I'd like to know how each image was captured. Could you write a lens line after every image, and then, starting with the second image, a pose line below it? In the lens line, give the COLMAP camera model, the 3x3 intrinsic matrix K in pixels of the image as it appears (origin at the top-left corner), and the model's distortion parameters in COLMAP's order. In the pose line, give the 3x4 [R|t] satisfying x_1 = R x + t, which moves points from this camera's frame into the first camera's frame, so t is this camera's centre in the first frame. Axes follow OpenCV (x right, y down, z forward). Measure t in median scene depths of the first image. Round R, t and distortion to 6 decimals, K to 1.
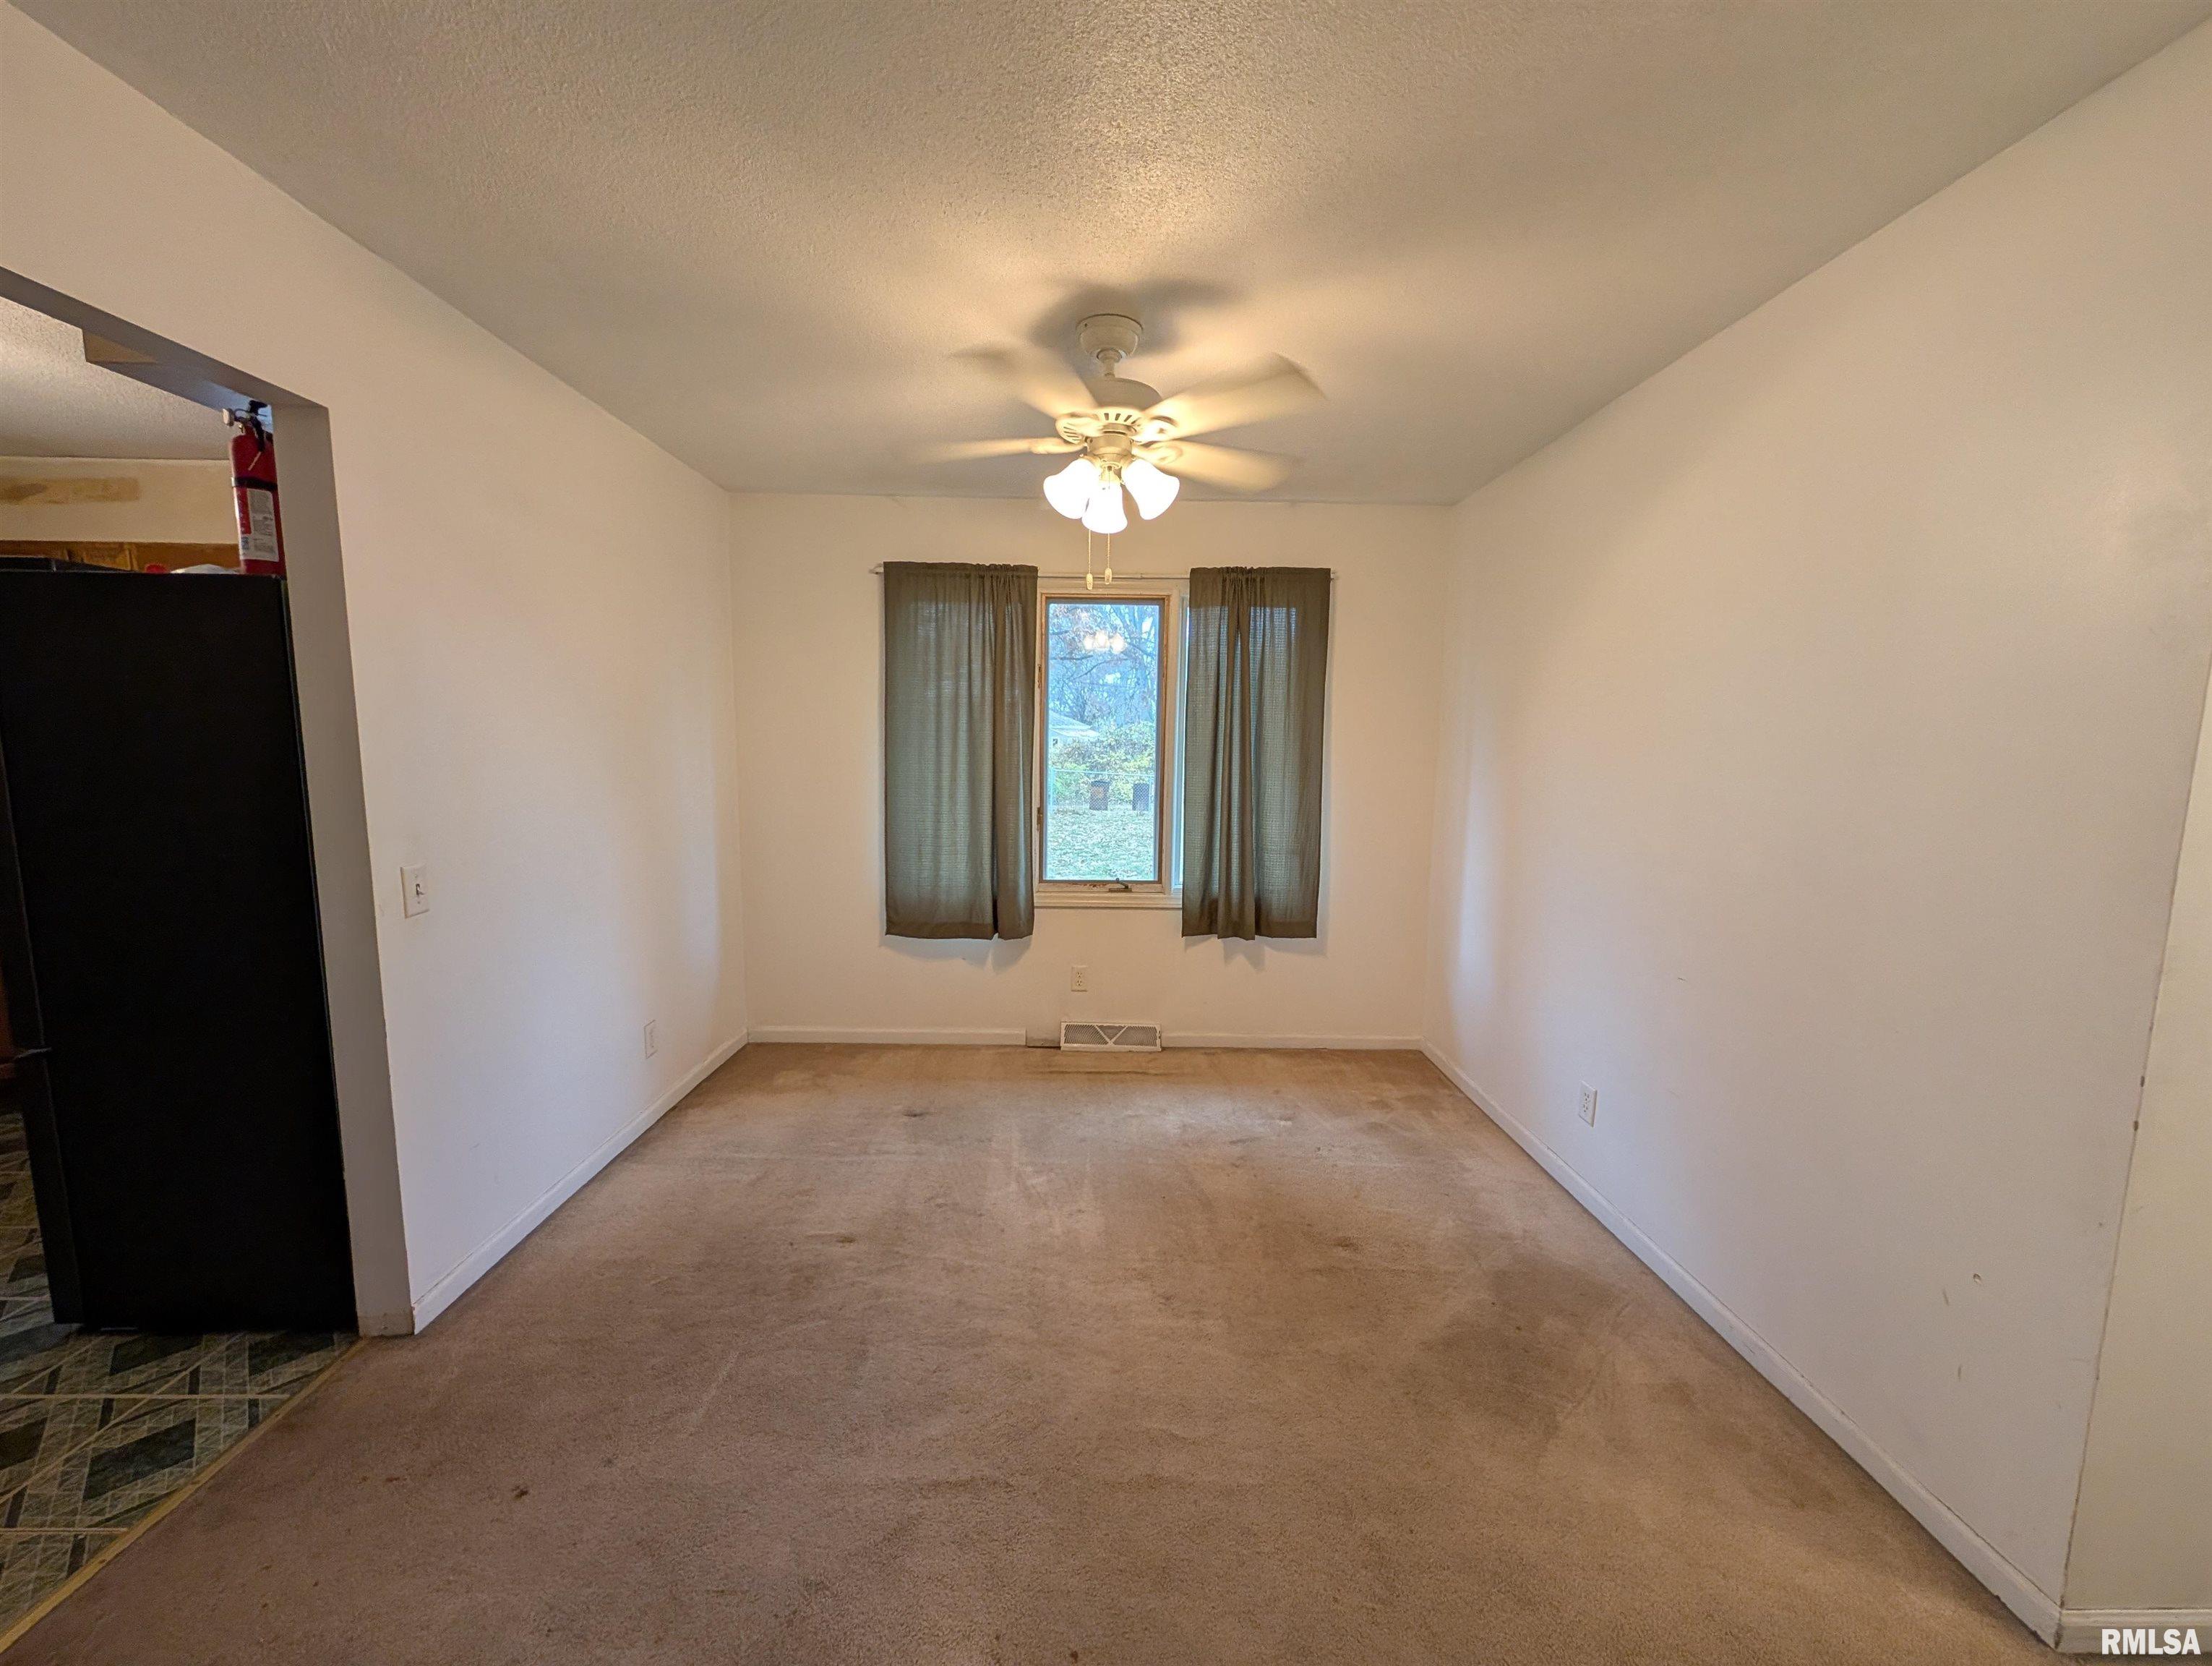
lens RADIAL K [[839.5, 0, 1101.7], [0, 839.5, 831.9], [0, 0, 1]] dist [0.002338, -0.000404]
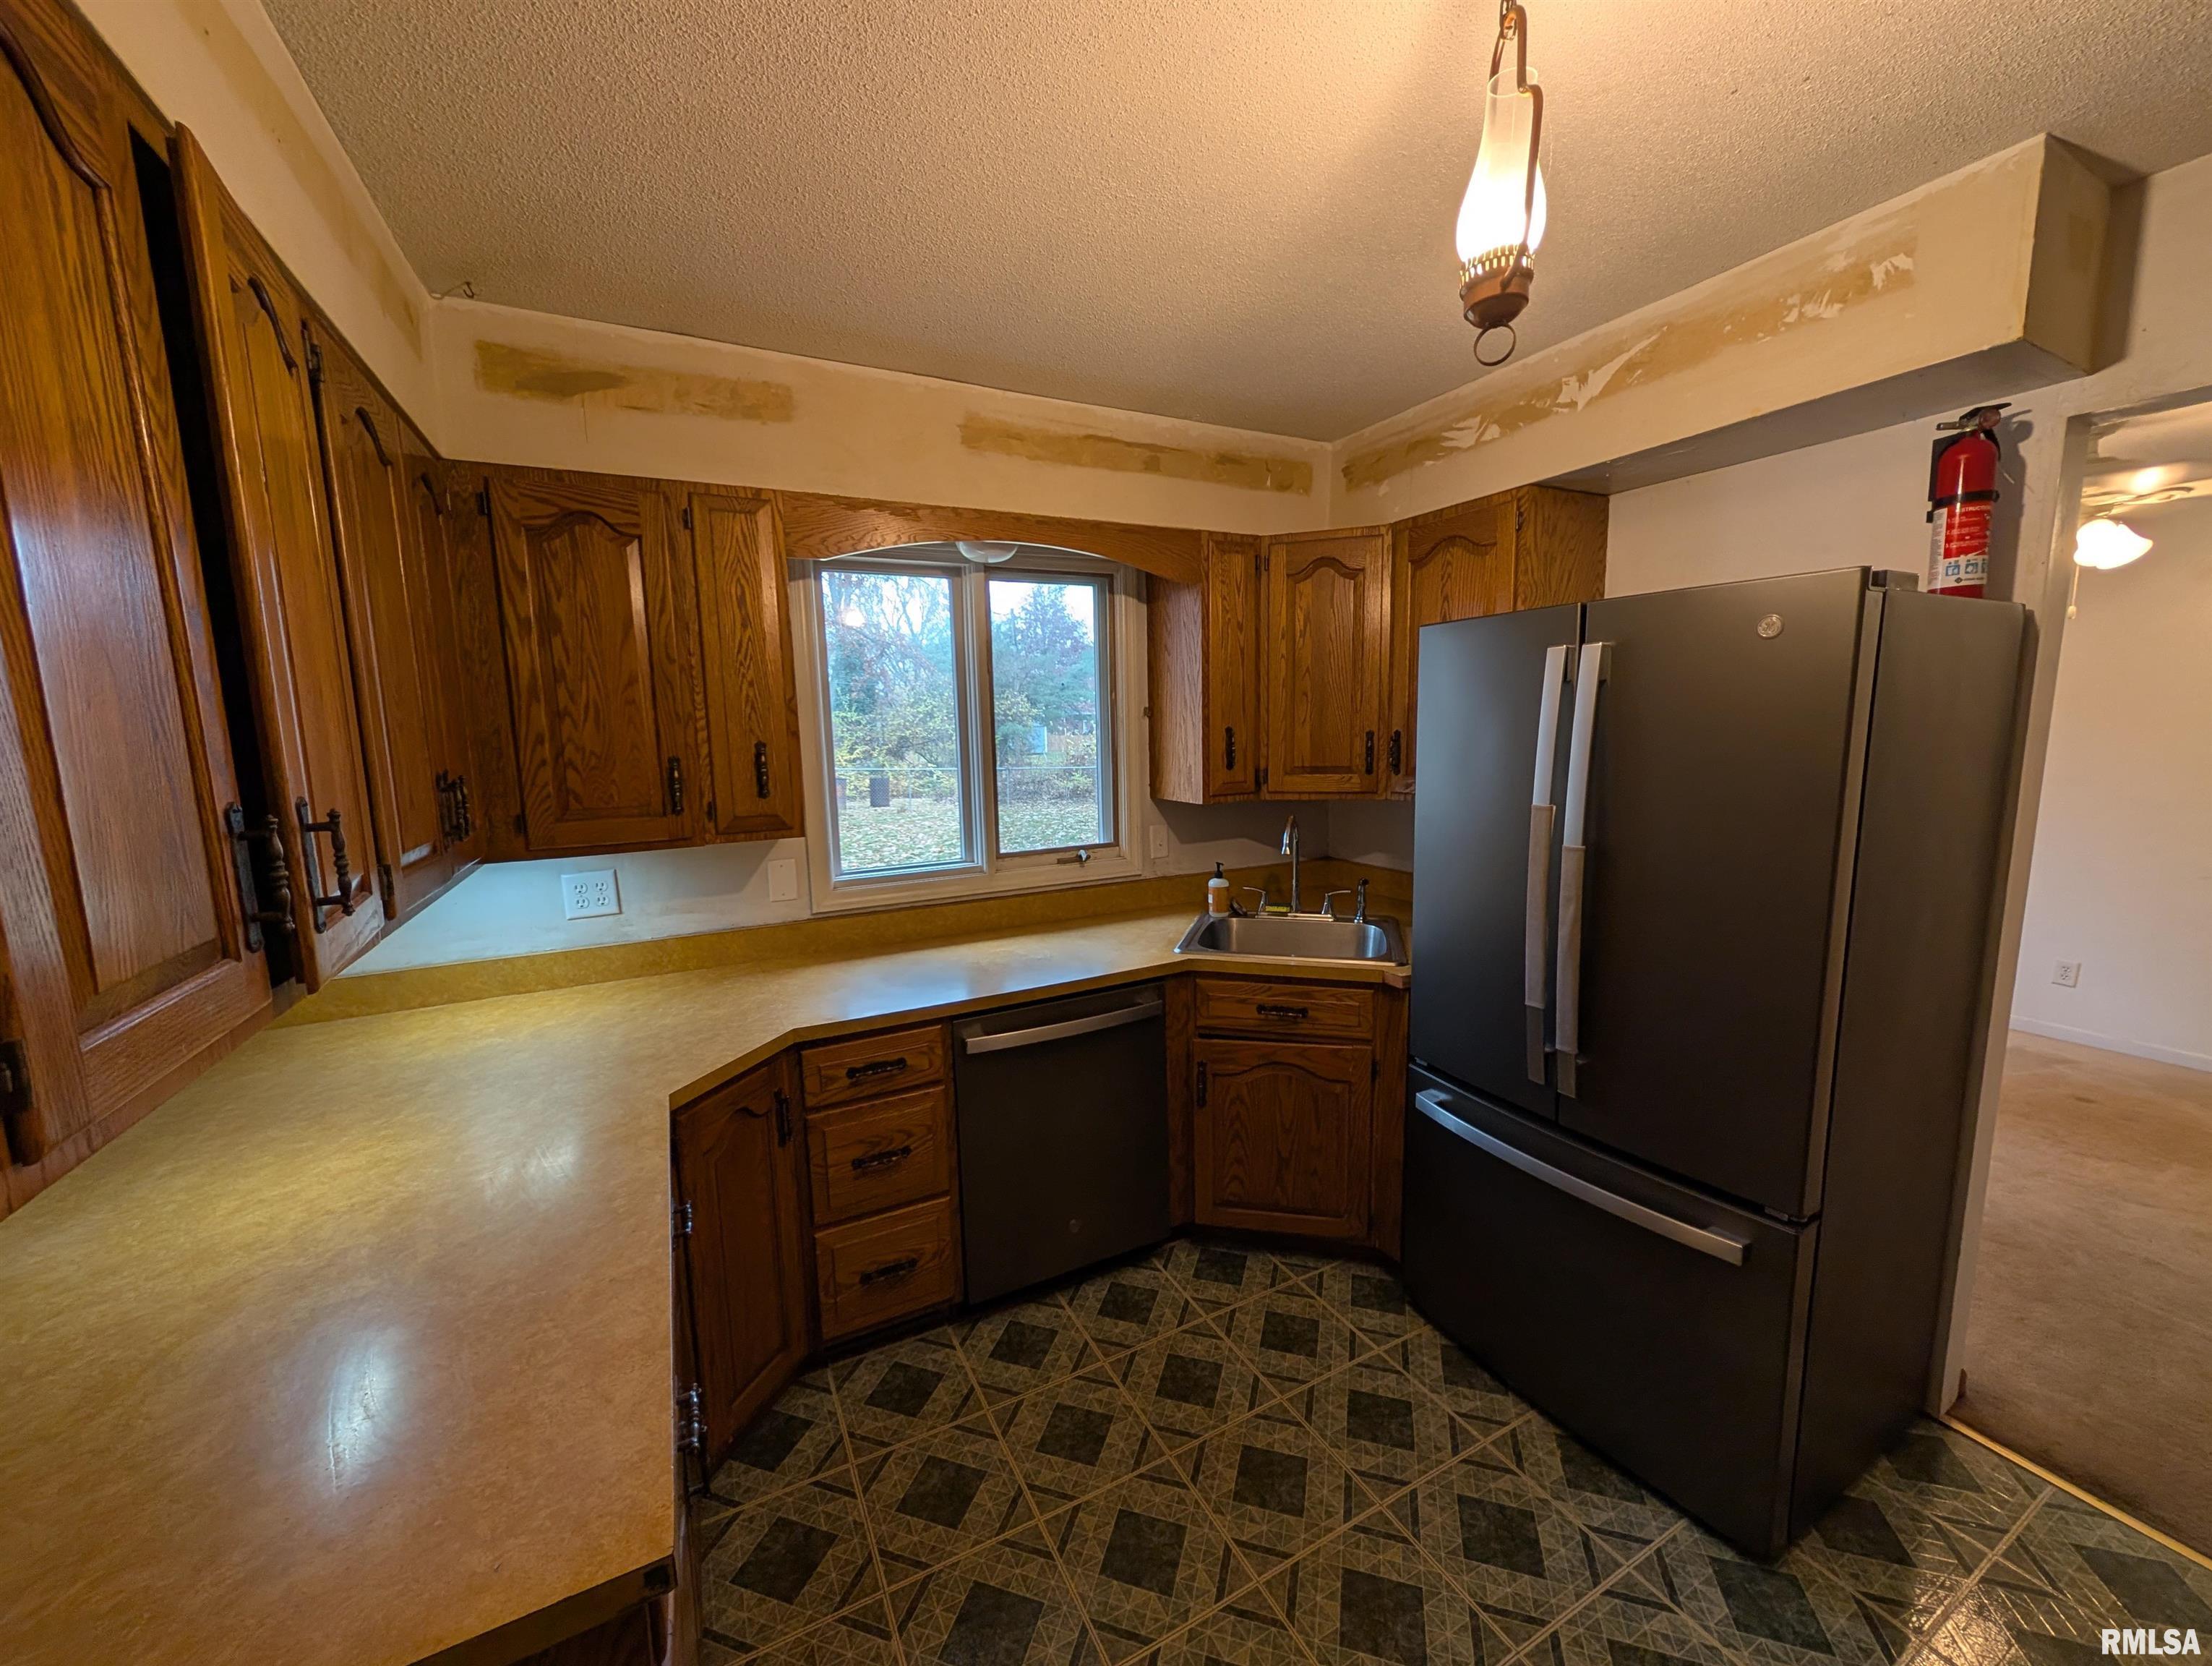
lens RADIAL K [[839.5, 0, 1104.6], [0, 839.5, 837.1], [0, 0, 1]] dist [0.002338, -0.000404]
pose [[0.891068, -0.098474, 0.443059, -1.114985], [0.086075, 0.995129, 0.048066, -0.092615], [-0.445634, -0.004694, 0.895203, 0.312929]]
